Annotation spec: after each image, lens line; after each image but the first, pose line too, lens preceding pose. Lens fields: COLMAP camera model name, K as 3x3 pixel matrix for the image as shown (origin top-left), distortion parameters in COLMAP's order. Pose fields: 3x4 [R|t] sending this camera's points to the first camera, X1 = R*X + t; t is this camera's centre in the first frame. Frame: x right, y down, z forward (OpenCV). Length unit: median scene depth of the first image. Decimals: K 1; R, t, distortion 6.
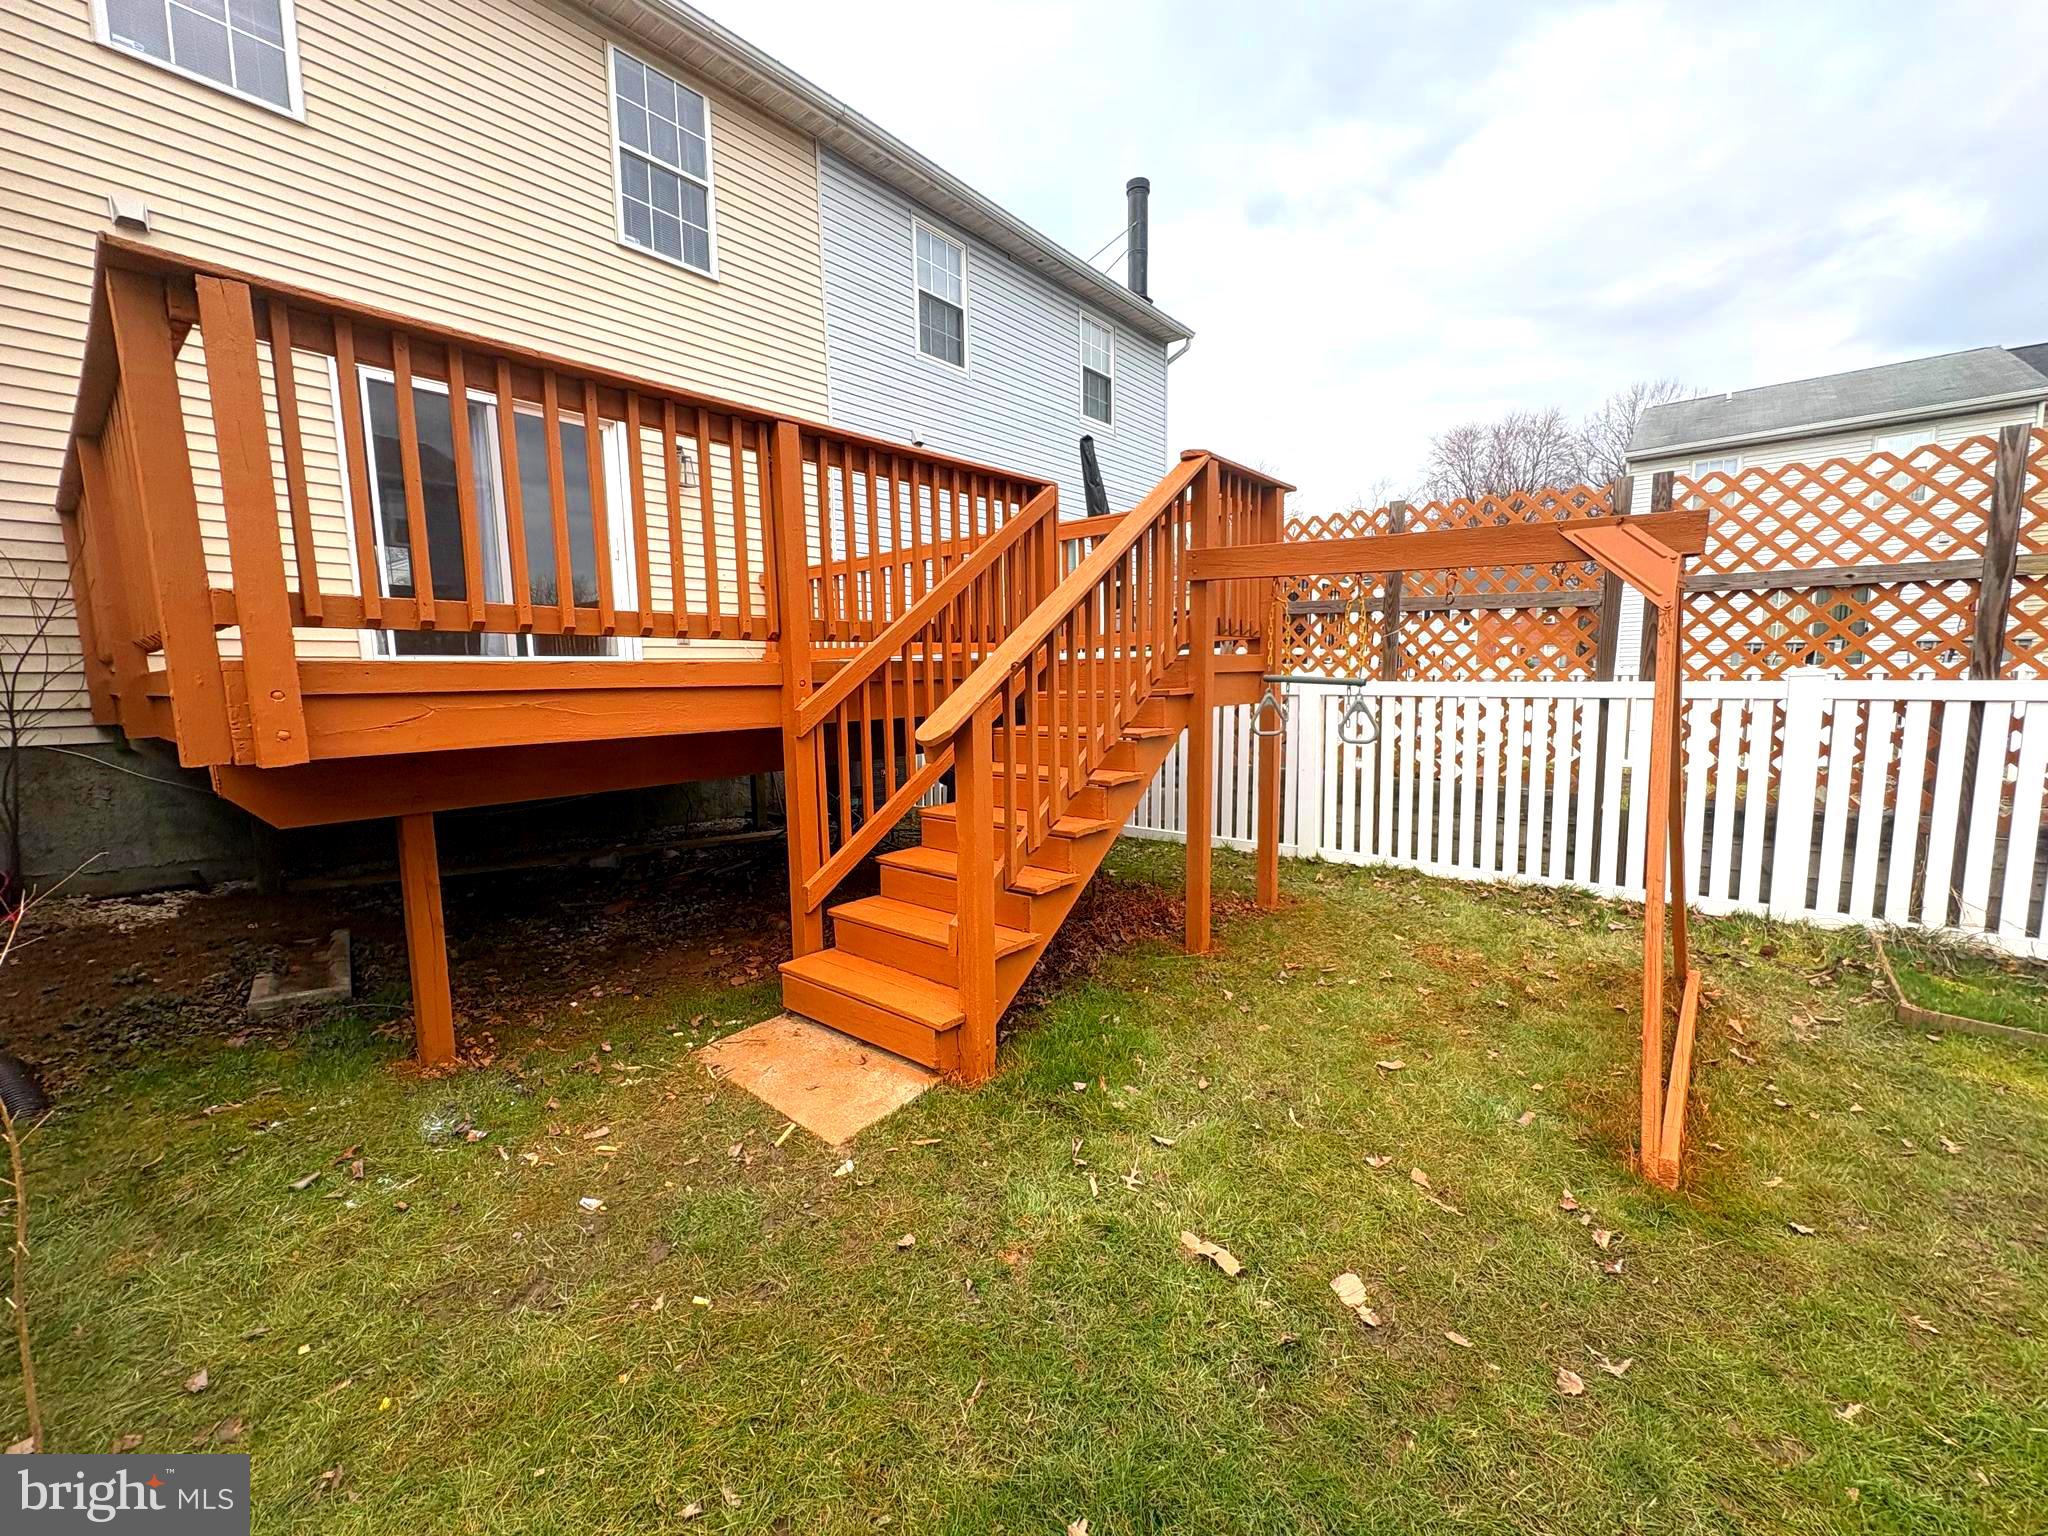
lens RADIAL K [[824.6, 0, 1014.8], [0, 824.6, 763.8], [0, 0, 1]] dist [0.000379, 0.000372]
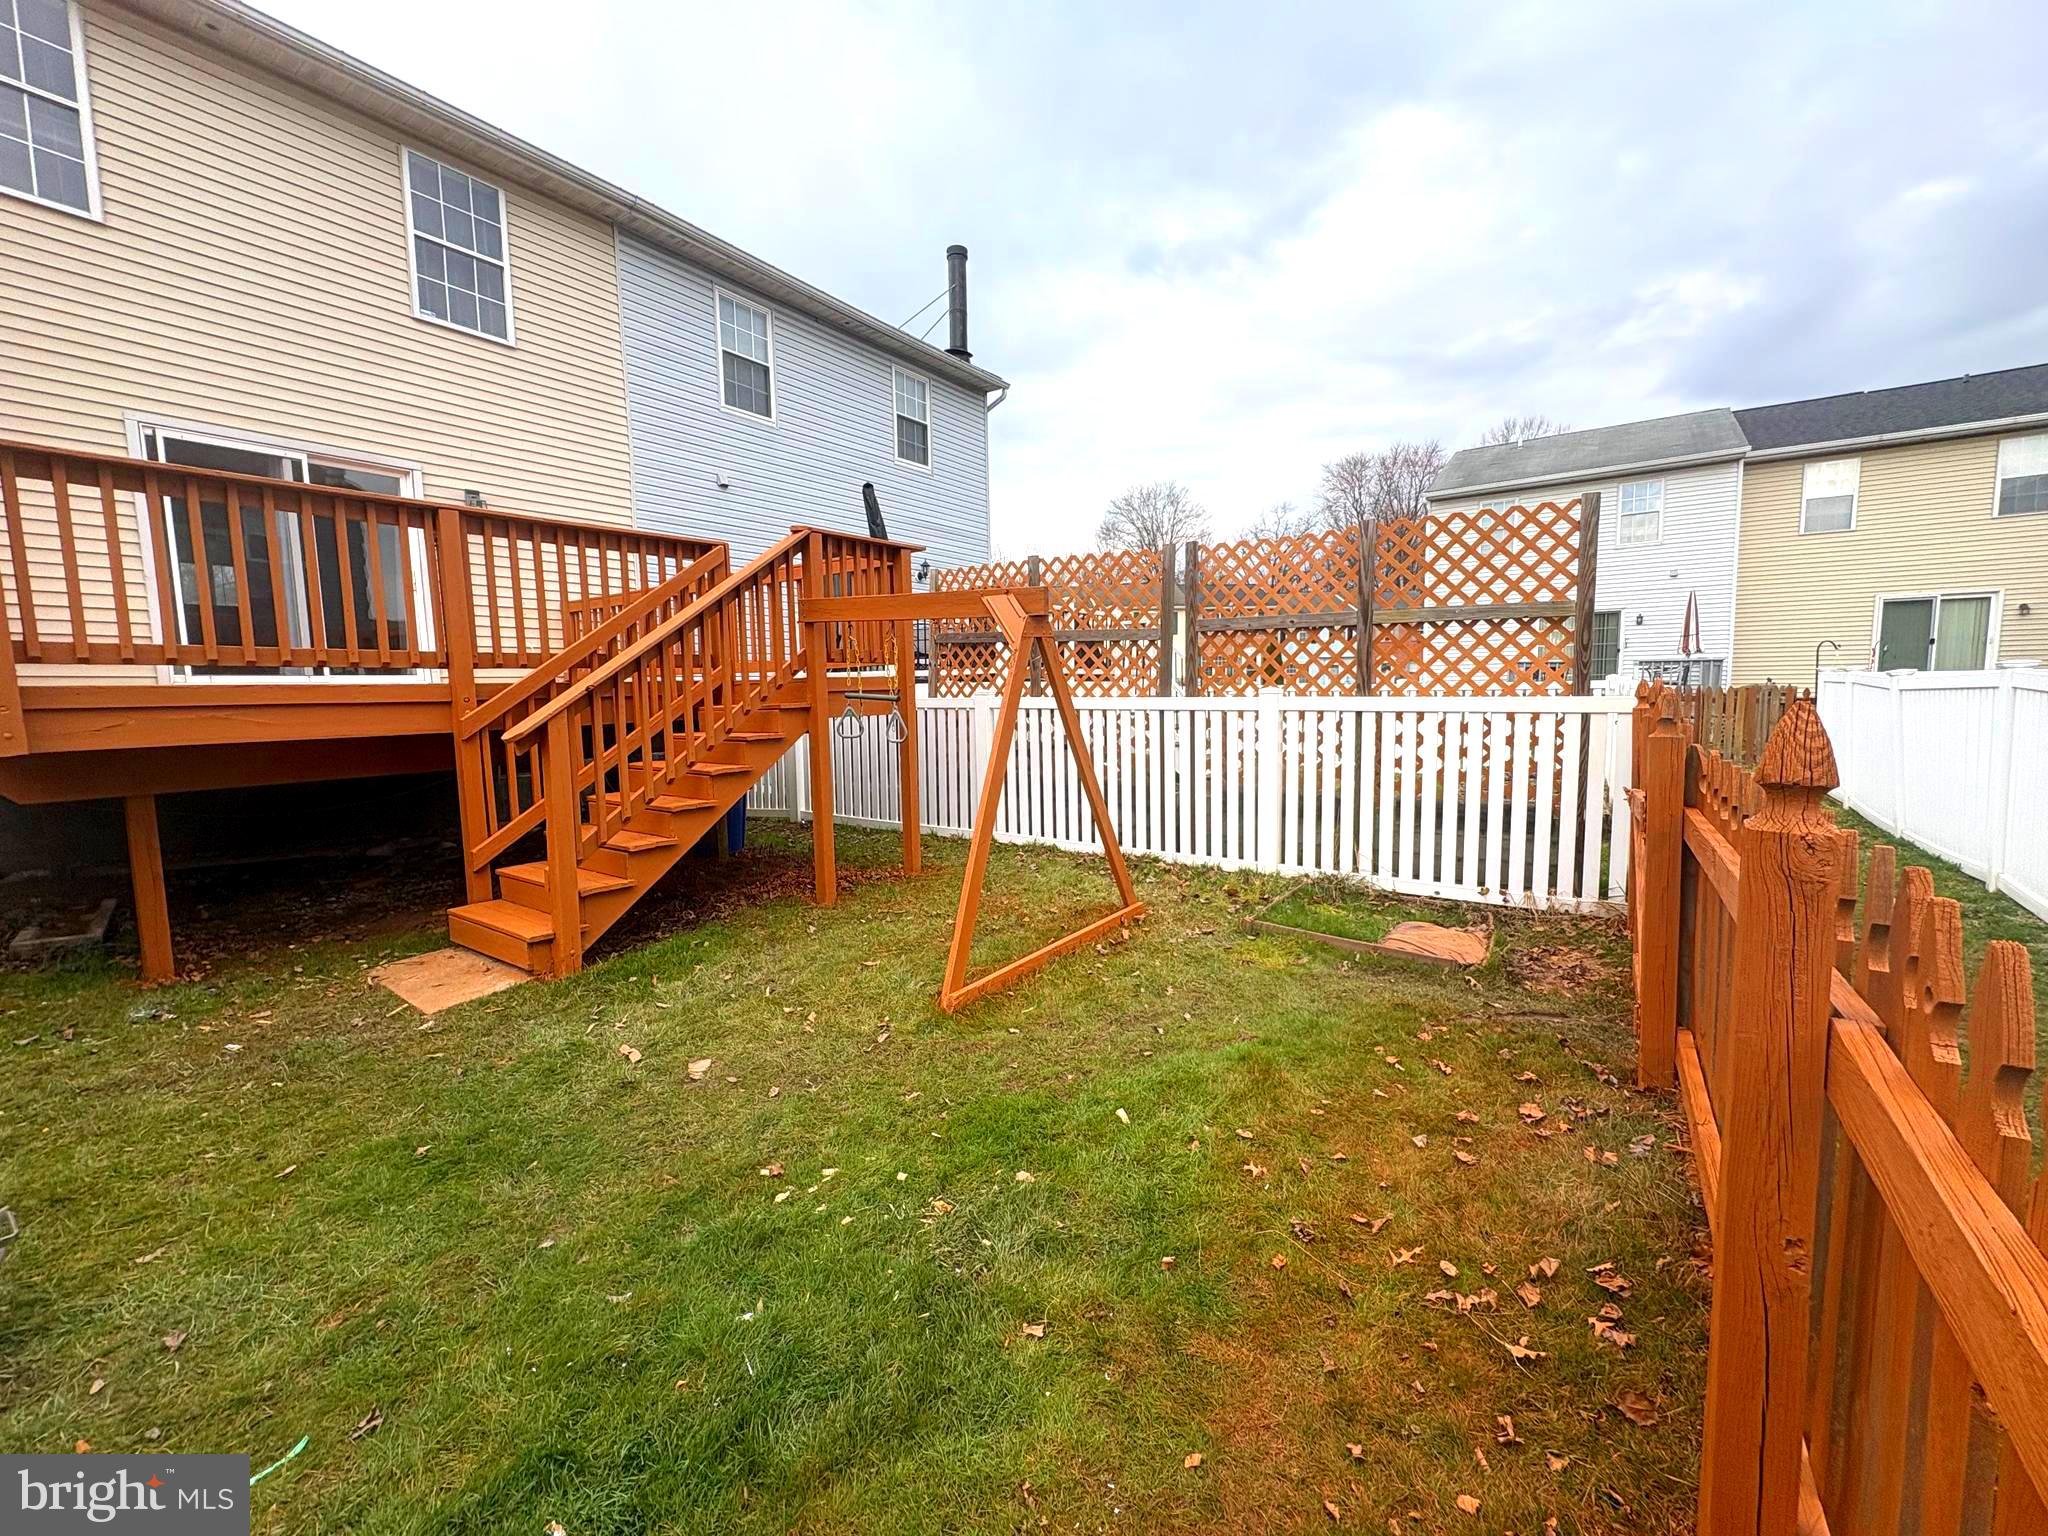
lens RADIAL K [[824.6, 0, 1012.9], [0, 824.6, 764.4], [0, 0, 1]] dist [0.000379, 0.000372]
pose [[0.996829, -0.007552, 0.079216, 0.369078], [0.008886, 0.999824, -0.016510, 0.026777], [-0.079077, 0.017162, 0.996721, -0.289993]]
